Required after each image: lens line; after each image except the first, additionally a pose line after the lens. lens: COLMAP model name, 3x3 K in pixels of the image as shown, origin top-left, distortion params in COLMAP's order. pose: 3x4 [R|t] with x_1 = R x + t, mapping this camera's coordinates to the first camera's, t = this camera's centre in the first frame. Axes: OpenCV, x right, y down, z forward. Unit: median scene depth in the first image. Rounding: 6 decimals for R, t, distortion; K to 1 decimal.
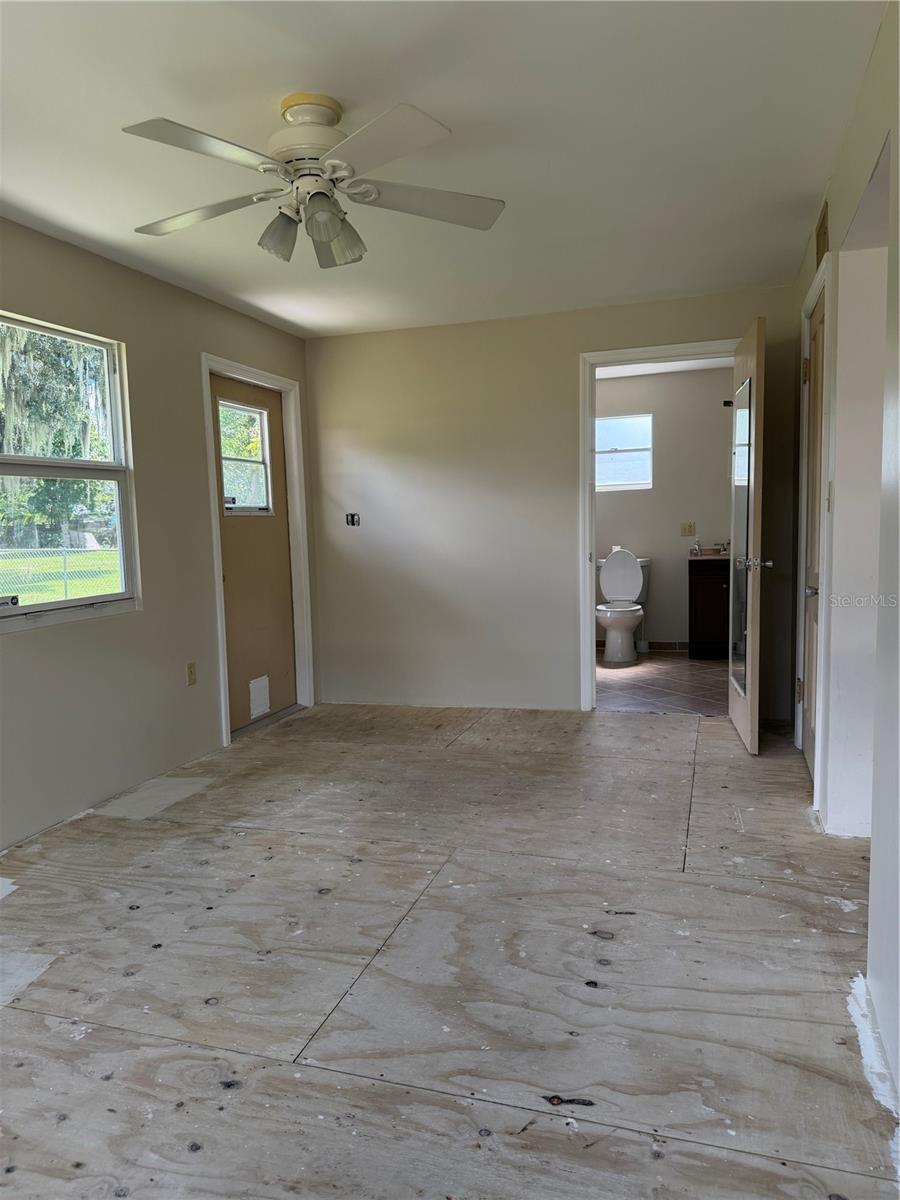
lens RADIAL K [[825.8, 0, 450.0], [0, 825.8, 600.0], [0, 0, 1]] dist [0.004908, -0.080978]
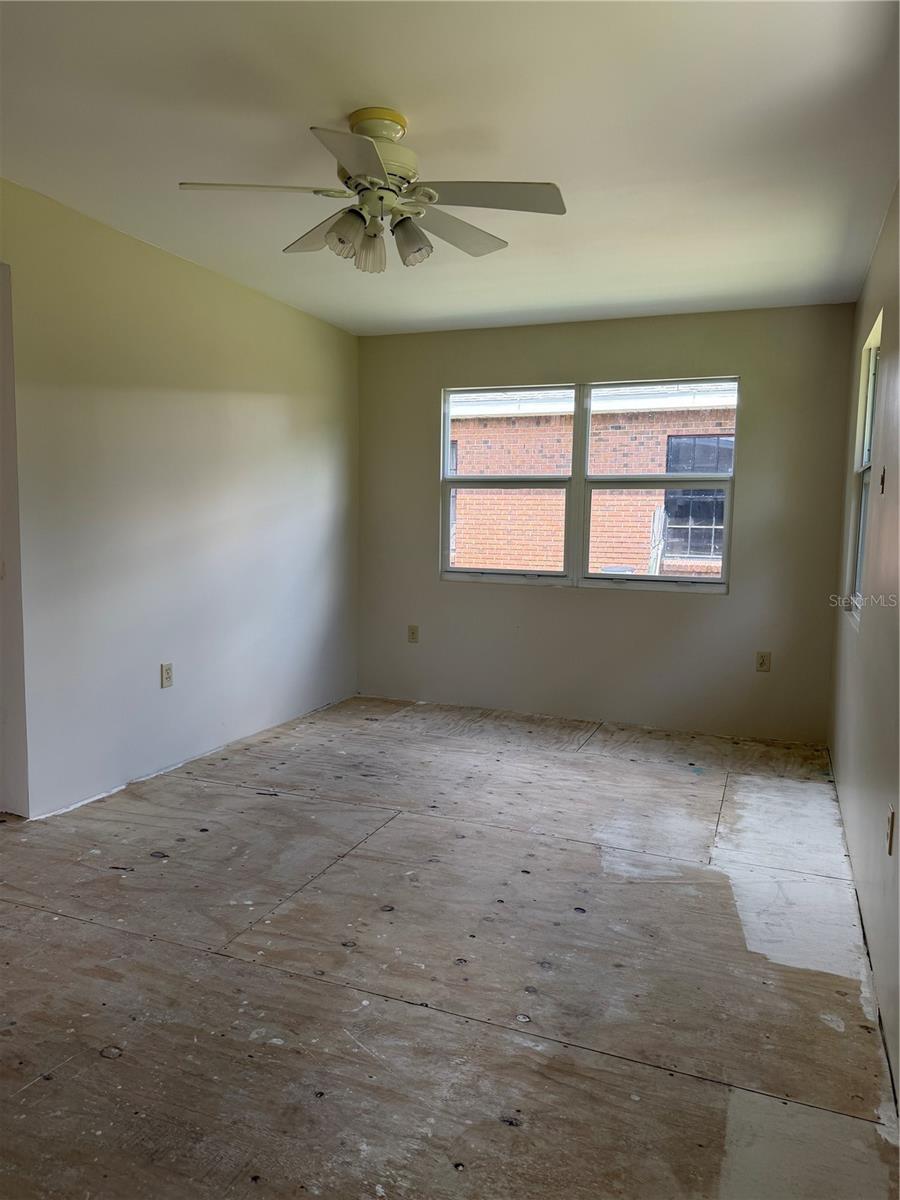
lens RADIAL K [[850.1, 0, 450.0], [0, 850.1, 600.0], [0, 0, 1]] dist [0.066559, -0.089633]
pose [[-0.998156, -0.007196, 0.060273, -0.295914], [0.004903, 0.980145, 0.198221, -0.198959], [-0.060503, 0.198151, -0.978302, 1.990218]]
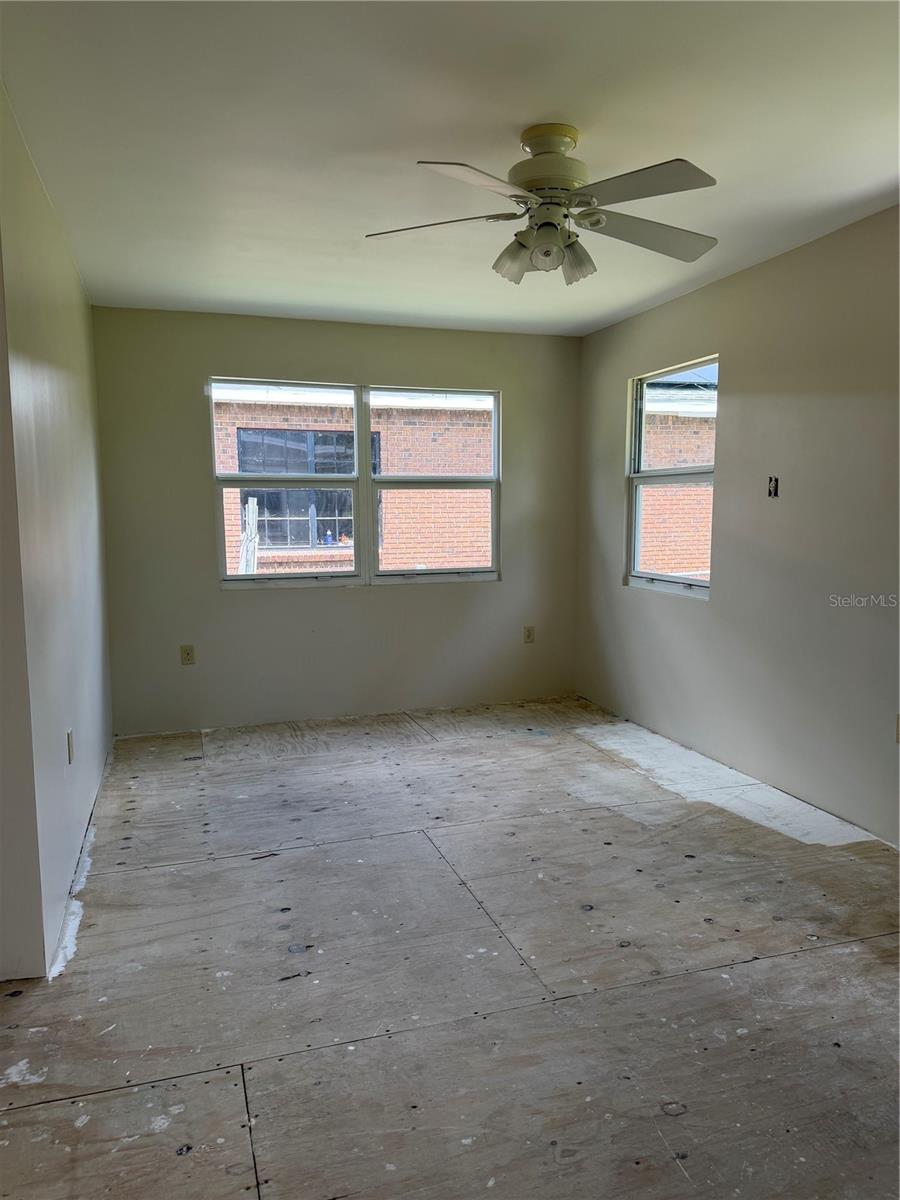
lens RADIAL K [[854.6, 0, 450.8], [0, 854.6, 588.0], [0, 0, 1]] dist [0.072855, -0.108520]
pose [[-0.811209, 0.088632, -0.578000, 0.567307], [-0.029678, 0.980932, 0.192071, -0.222796], [0.584003, 0.172963, -0.793111, 1.741785]]
